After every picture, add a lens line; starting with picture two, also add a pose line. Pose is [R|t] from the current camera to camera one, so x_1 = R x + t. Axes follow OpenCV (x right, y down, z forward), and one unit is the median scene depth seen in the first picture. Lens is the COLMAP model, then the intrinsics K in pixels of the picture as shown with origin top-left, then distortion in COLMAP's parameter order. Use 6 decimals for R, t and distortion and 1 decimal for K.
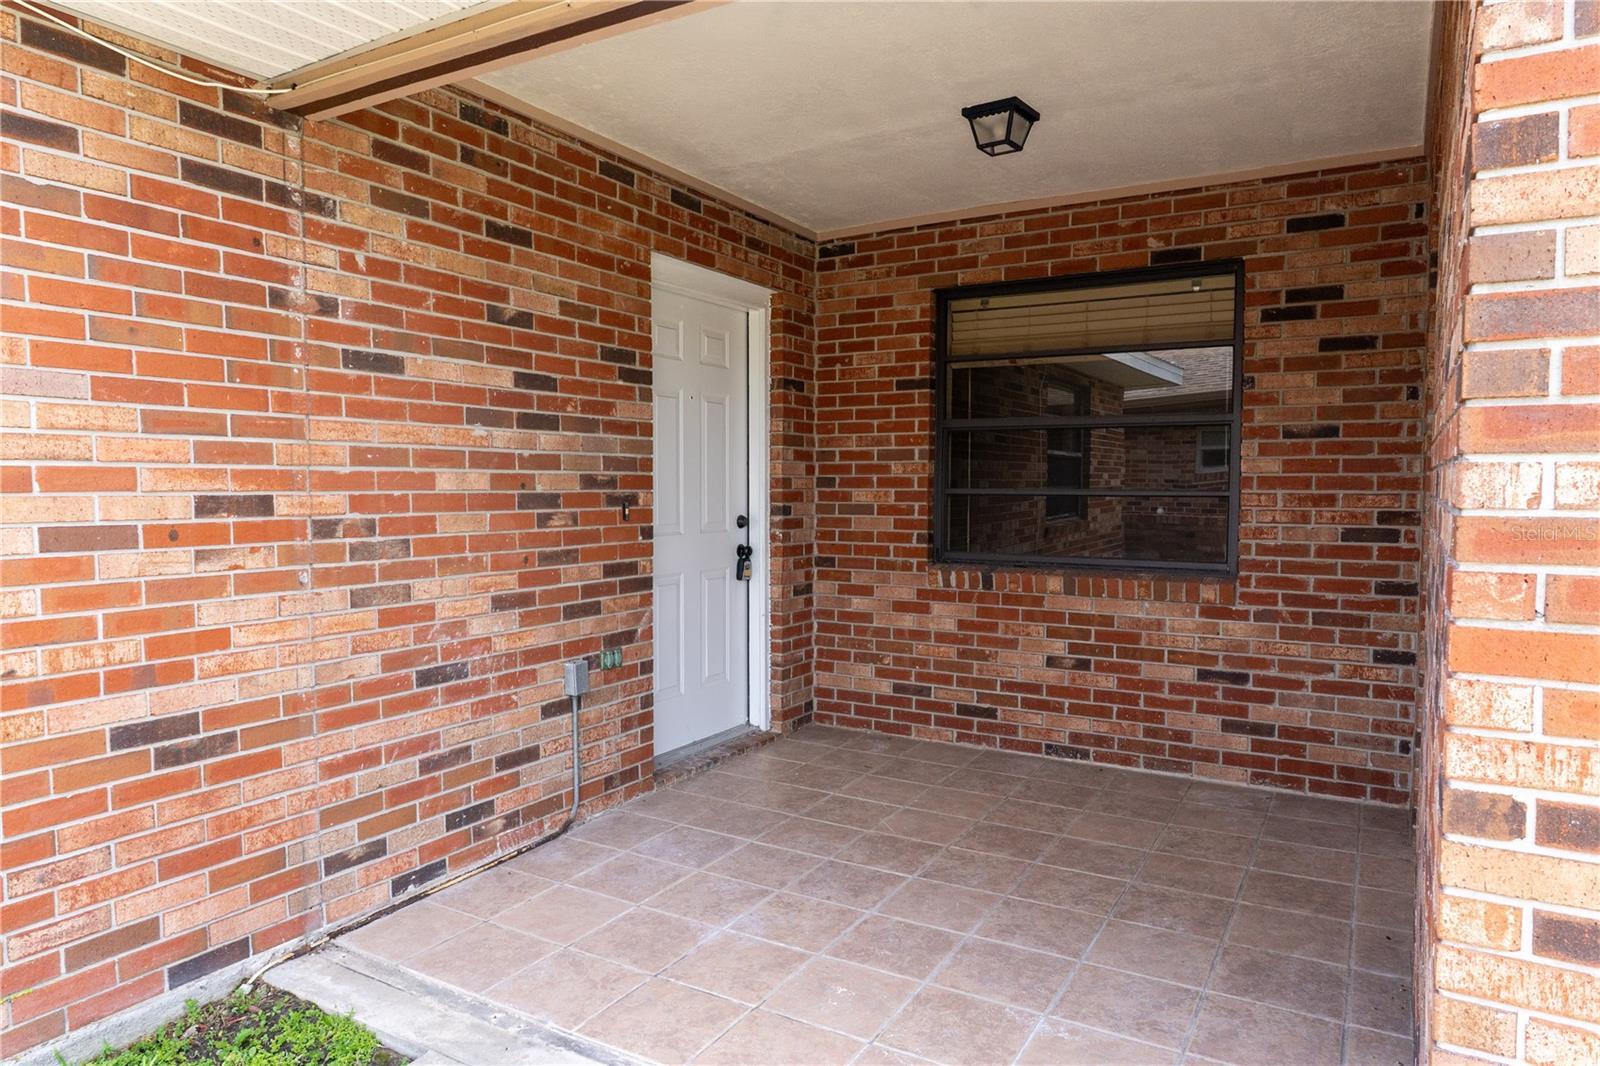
lens RADIAL K [[1004.8, 0, 800.0], [0, 1004.8, 533.0], [0, 0, 1]] dist [-0.003257, -0.000086]
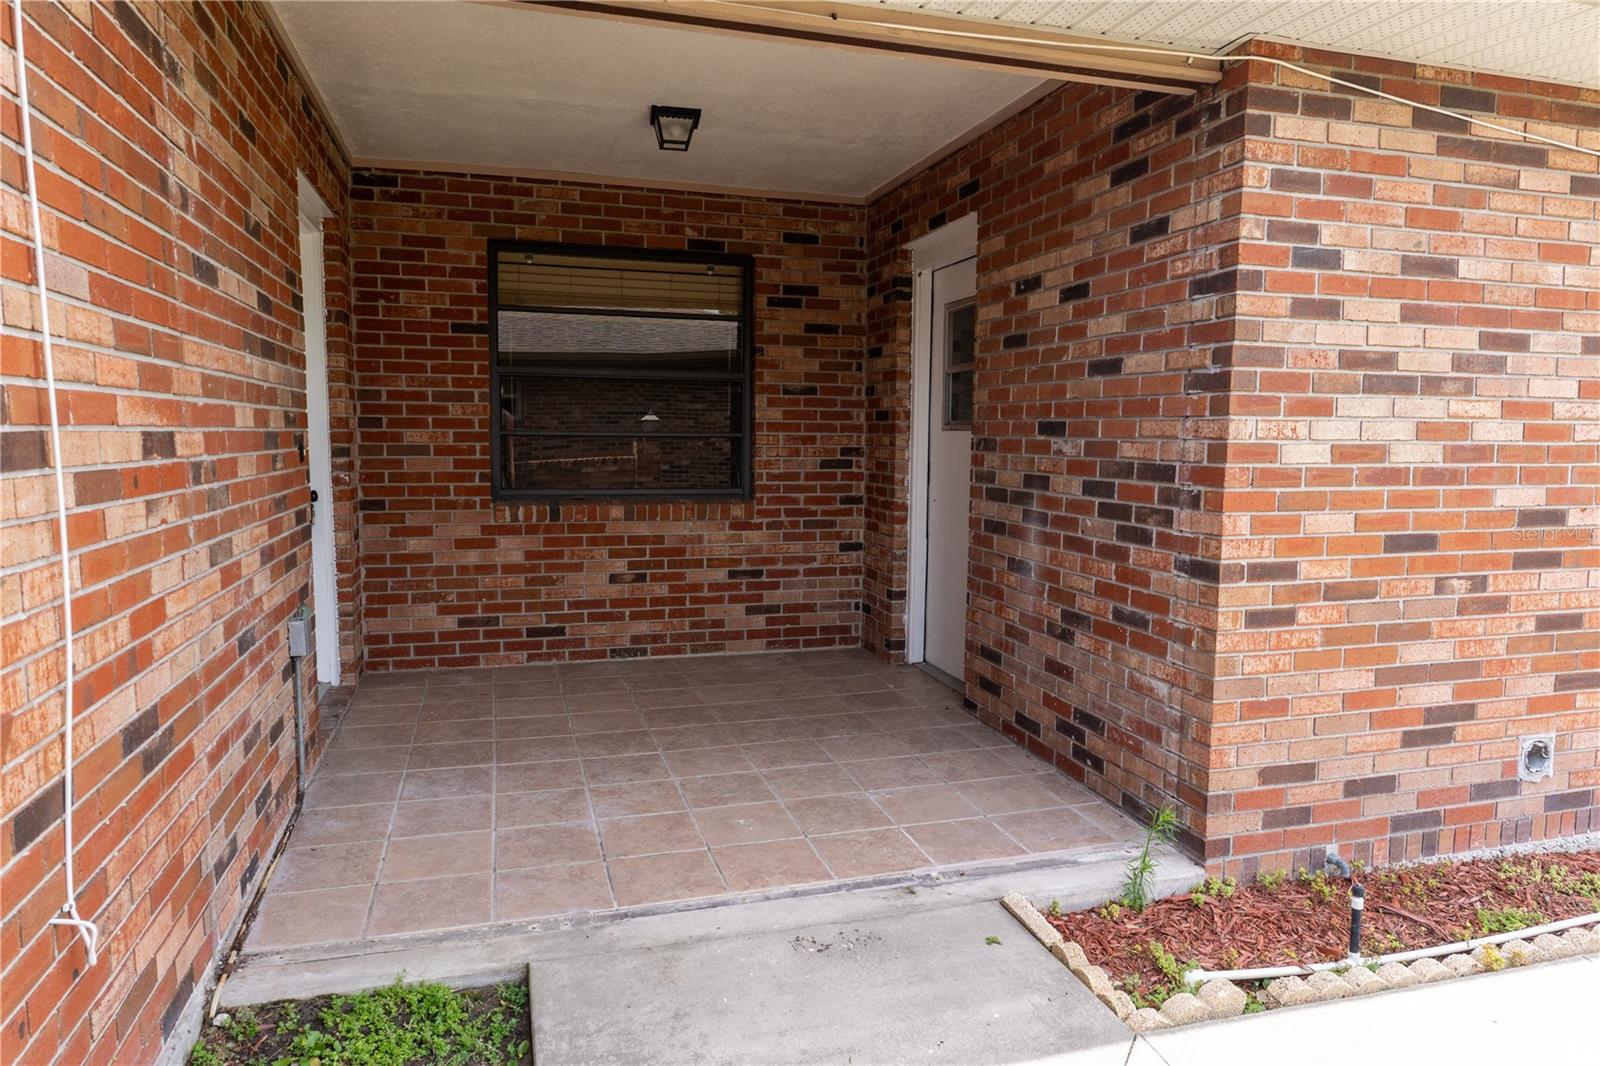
lens RADIAL K [[1004.8, 0, 800.0], [0, 1004.8, 533.0], [0, 0, 1]] dist [-0.003257, -0.000086]
pose [[0.678431, -0.068091, 0.731502, -0.482928], [0.027512, 0.997352, 0.067322, 0.002112], [-0.734149, -0.025548, 0.678507, 0.048783]]
